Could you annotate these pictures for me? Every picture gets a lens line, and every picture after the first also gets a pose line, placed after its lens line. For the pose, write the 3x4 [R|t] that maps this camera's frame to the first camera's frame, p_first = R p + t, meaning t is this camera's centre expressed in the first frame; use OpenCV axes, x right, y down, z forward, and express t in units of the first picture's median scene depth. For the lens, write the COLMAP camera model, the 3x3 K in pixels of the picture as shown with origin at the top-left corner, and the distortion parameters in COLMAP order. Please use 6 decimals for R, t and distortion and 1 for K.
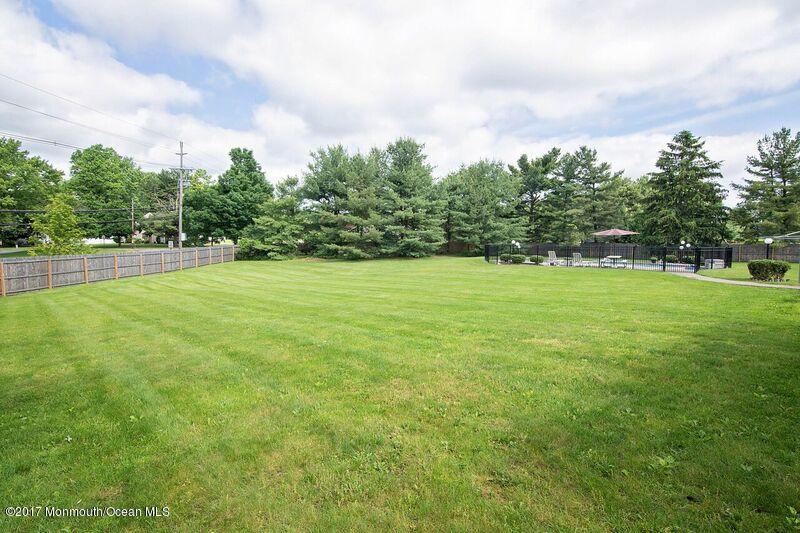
lens RADIAL K [[381.5, 0, 398.6], [0, 381.5, 270.0], [0, 0, 1]] dist [-0.022247, -0.004039]
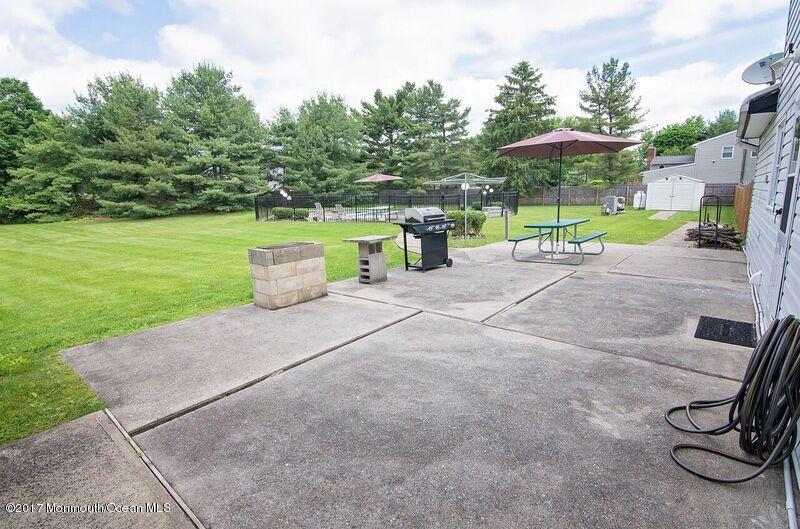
lens RADIAL K [[387.7, 0, 402.4], [0, 387.7, 263.3], [0, 0, 1]] dist [-0.027883, -0.002787]
pose [[0.983108, -0.056315, 0.174145, 0.279797], [0.036391, 0.992633, 0.115562, -0.005450], [-0.179370, -0.107273, 0.977916, 0.091135]]
